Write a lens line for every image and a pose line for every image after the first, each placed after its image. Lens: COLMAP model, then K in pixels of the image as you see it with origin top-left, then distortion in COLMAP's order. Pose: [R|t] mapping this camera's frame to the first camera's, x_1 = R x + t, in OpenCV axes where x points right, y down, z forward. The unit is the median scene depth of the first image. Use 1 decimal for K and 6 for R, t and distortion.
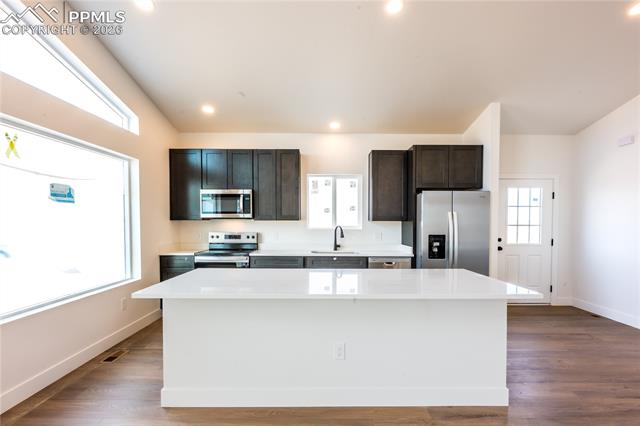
lens RADIAL K [[305.8, 0, 321.1], [0, 305.8, 228.5], [0, 0, 1]] dist [-0.002256, -0.000212]
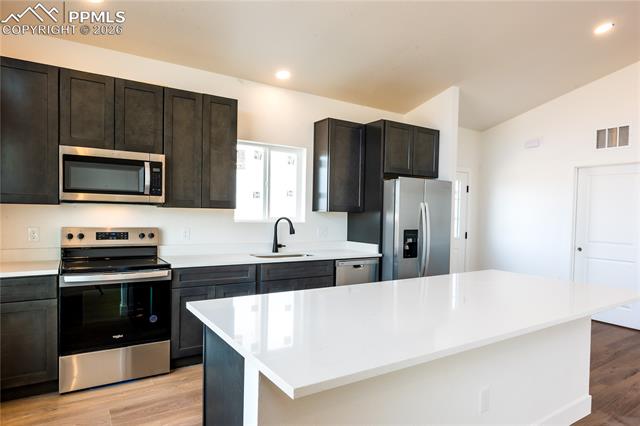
lens RADIAL K [[384.8, 0, 318.4], [0, 384.8, 222.5], [0, 0, 1]] dist [0.001859, 0.000809]
pose [[0.845891, 0.002235, 0.533352, -0.363394], [-0.006373, 0.999962, 0.005917, -0.003378], [-0.533318, -0.008404, 0.845873, 0.209533]]
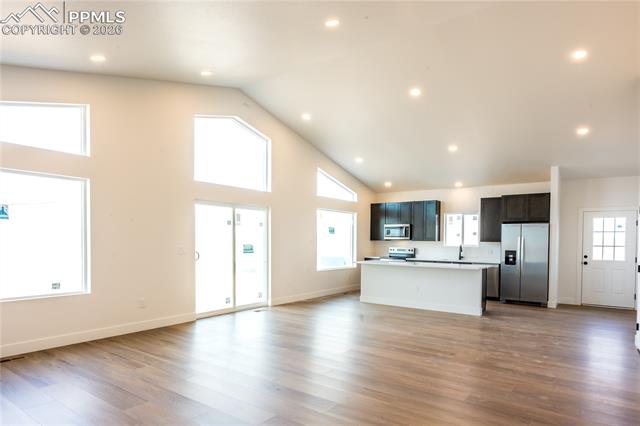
lens RADIAL K [[384.8, 0, 318.4], [0, 384.8, 222.5], [0, 0, 1]] dist [0.001859, 0.000809]
pose [[0.794532, -0.021287, -0.606849, 0.731705], [-0.023442, 0.997565, -0.065684, 0.027919], [0.606770, 0.066414, 0.792098, -1.151743]]
